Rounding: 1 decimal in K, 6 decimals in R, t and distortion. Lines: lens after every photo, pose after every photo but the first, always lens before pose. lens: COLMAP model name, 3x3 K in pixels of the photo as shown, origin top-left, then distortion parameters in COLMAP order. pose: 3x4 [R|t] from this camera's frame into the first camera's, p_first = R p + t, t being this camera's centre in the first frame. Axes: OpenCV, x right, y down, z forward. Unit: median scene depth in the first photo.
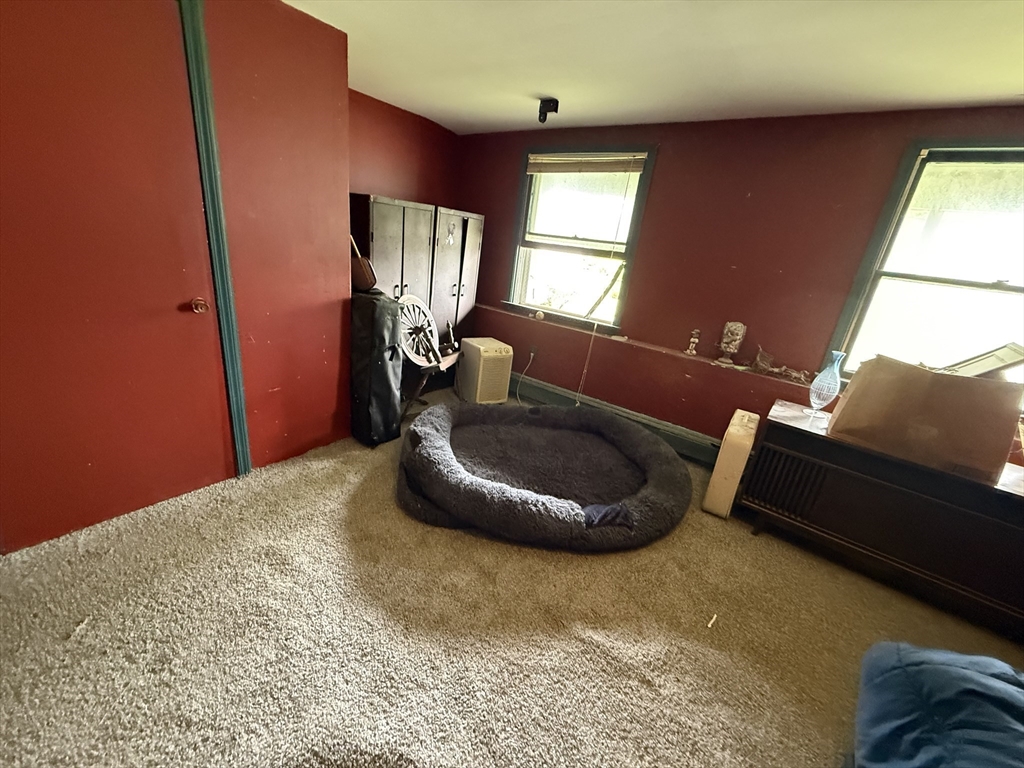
lens RADIAL K [[411.4, 0, 510.1], [0, 411.4, 383.3], [0, 0, 1]] dist [0.000937, 0.000226]
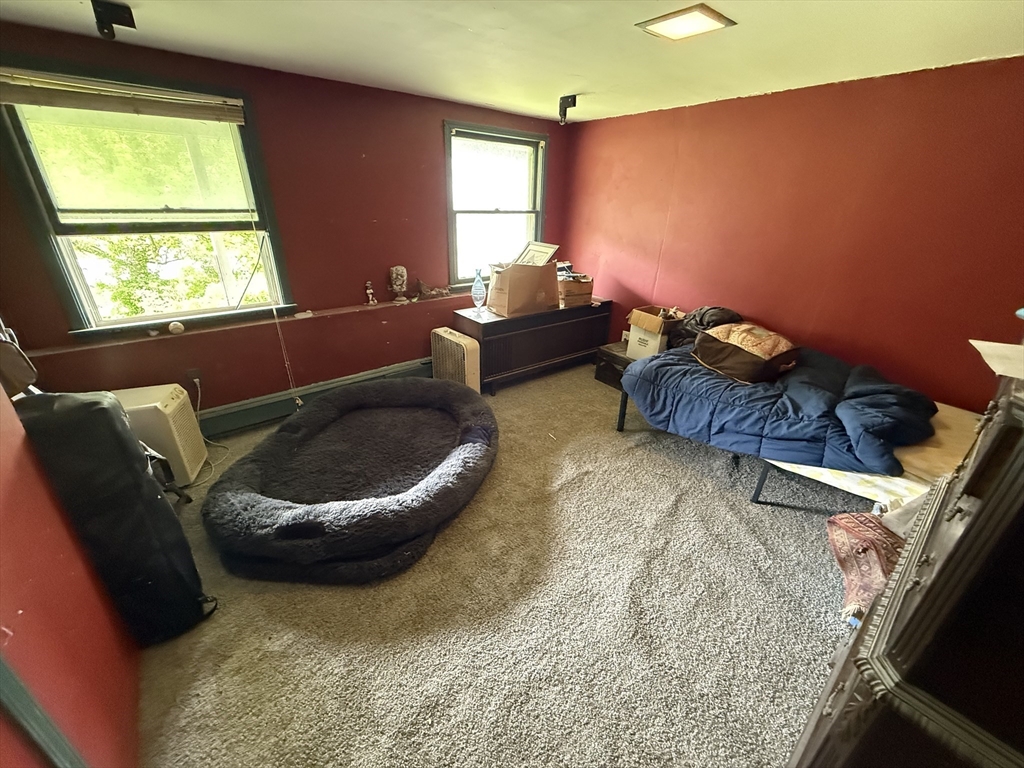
lens RADIAL K [[411.4, 0, 511.0], [0, 411.4, 385.6], [0, 0, 1]] dist [0.000937, 0.000226]
pose [[0.245643, -0.500050, 0.830428, -0.559022], [0.328420, 0.848942, 0.414051, -0.242395], [-0.912031, 0.171021, 0.372763, 0.295962]]
